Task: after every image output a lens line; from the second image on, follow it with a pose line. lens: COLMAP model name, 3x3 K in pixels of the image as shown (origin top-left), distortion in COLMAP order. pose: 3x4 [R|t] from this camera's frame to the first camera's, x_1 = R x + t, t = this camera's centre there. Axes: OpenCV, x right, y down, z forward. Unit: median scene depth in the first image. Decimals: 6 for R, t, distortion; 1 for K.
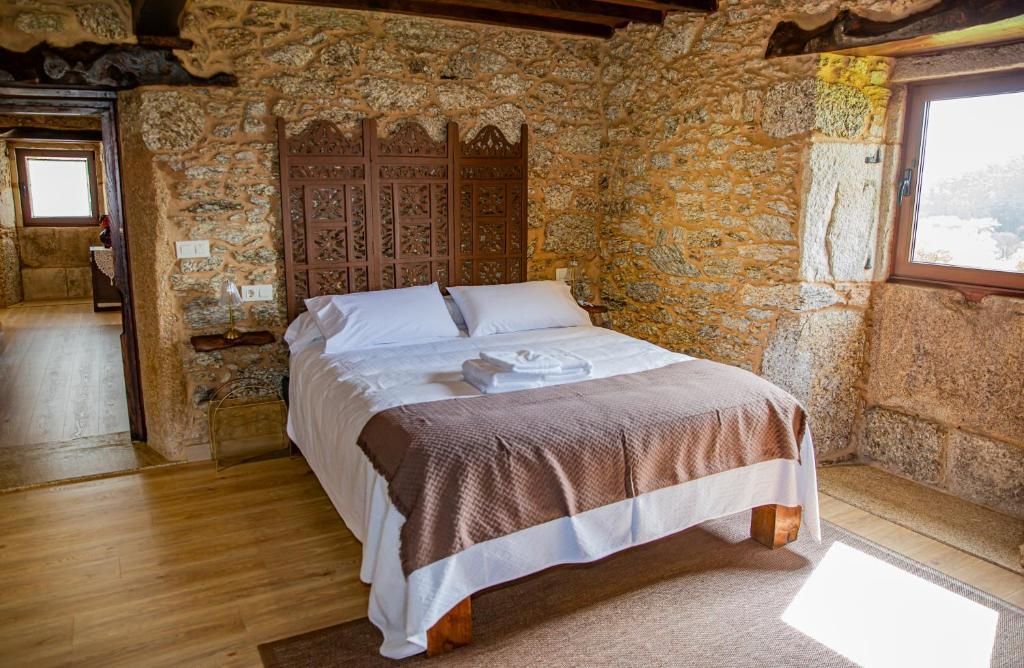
lens RADIAL K [[768.0, 0, 506.6], [0, 768.0, 334.1], [0, 0, 1]] dist [-0.073779, 0.067326]
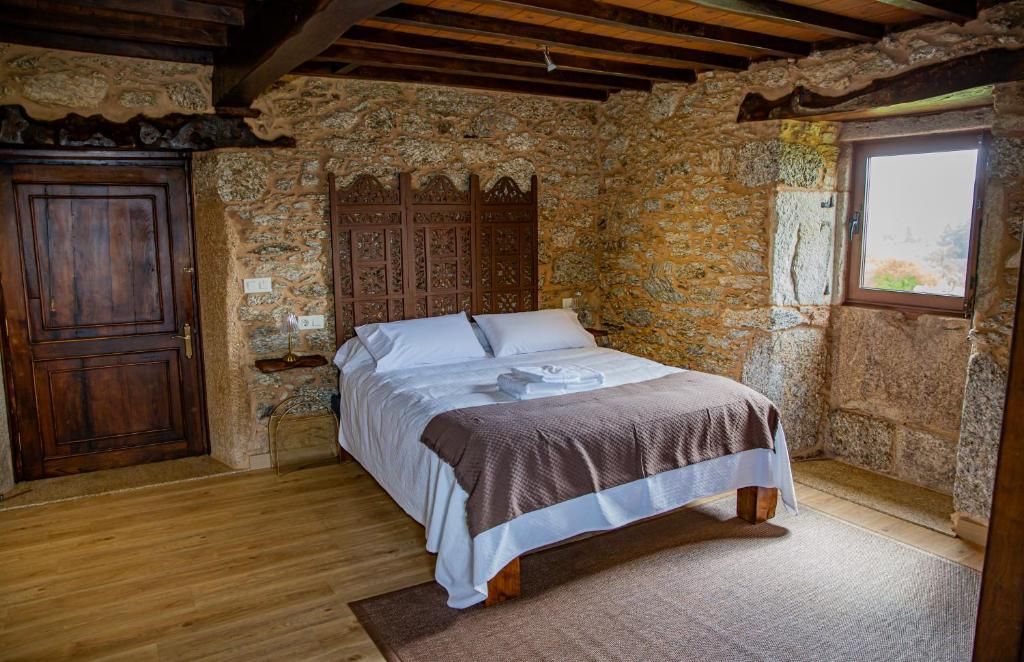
lens RADIAL K [[768.0, 0, 516.1], [0, 768.0, 329.4], [0, 0, 1]] dist [-0.073779, 0.067326]
pose [[0.999163, -0.015081, 0.038026, -0.063514], [0.016872, 0.998742, -0.047223, 0.018318], [-0.037266, 0.047825, 0.998160, -0.186086]]
